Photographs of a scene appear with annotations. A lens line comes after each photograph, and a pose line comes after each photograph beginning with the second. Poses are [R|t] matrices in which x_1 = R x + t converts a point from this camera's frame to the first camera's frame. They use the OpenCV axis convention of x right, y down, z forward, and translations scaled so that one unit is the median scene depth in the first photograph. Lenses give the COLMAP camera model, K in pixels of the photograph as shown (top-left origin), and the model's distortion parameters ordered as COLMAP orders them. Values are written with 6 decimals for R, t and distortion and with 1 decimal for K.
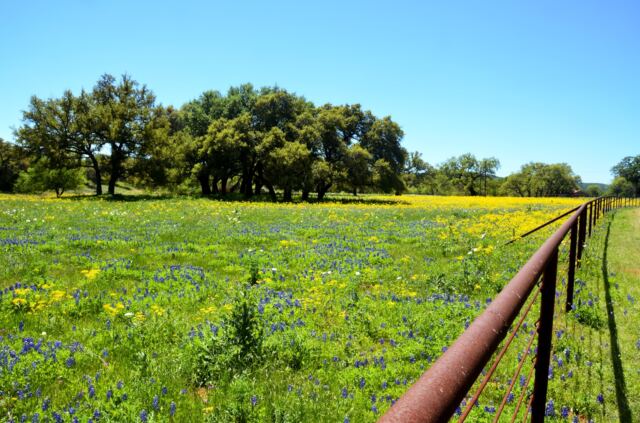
lens RADIAL K [[525.1, 0, 320.0], [0, 525.1, 211.5], [0, 0, 1]] dist [-0.151250, 0.151401]
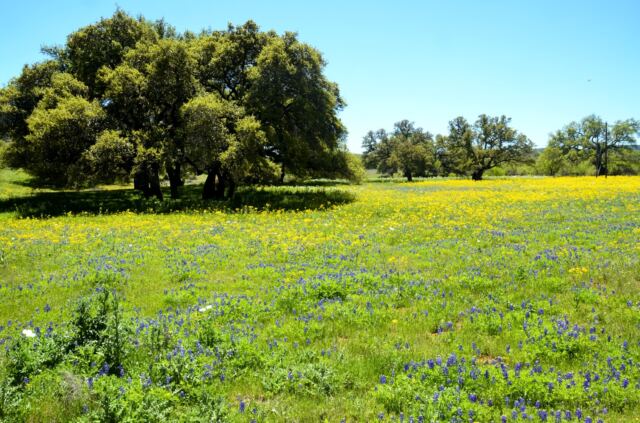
lens RADIAL K [[525.1, 0, 320.0], [0, 525.1, 211.5], [0, 0, 1]] dist [-0.151250, 0.151401]
pose [[0.953295, -0.010124, -0.301872, 0.143789], [0.020046, 0.999355, 0.029788, -0.010795], [0.301376, -0.034448, 0.952883, 0.239861]]
